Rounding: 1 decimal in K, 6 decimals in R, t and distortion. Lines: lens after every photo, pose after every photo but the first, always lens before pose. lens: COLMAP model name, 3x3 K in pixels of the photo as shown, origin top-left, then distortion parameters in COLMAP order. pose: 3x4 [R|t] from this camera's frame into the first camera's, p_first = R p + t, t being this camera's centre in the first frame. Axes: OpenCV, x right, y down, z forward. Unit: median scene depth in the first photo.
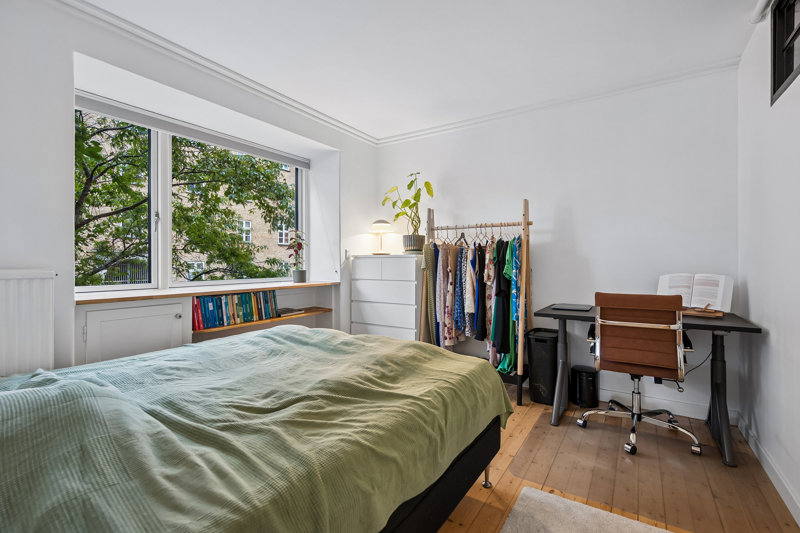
lens RADIAL K [[361.7, 0, 401.0], [0, 361.7, 263.0], [0, 0, 1]] dist [0.001164, 0.000150]
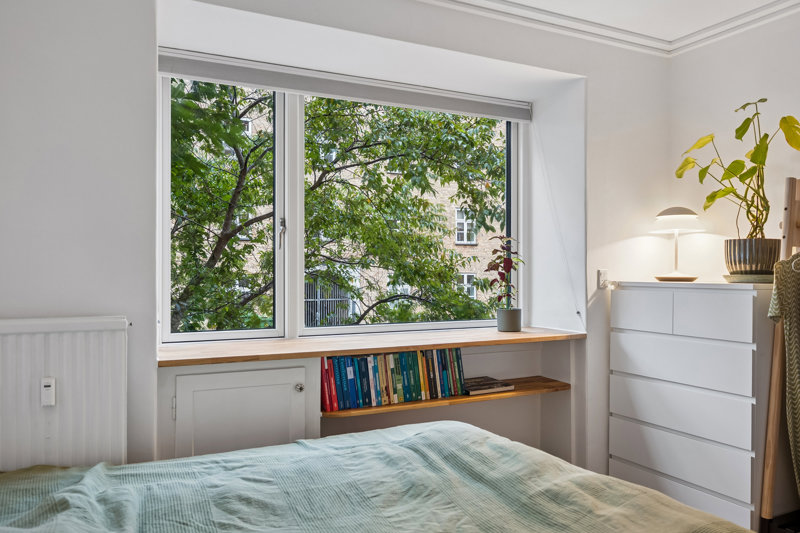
lens RADIAL K [[610.3, 0, 400.7], [0, 610.3, 275.5], [0, 0, 1]] dist [0.002563, -0.000418]
pose [[0.868680, 0.003476, -0.495362, 0.039750], [-0.003386, 0.999994, 0.001081, -0.037678], [0.495363, 0.000739, 0.868686, 0.148795]]
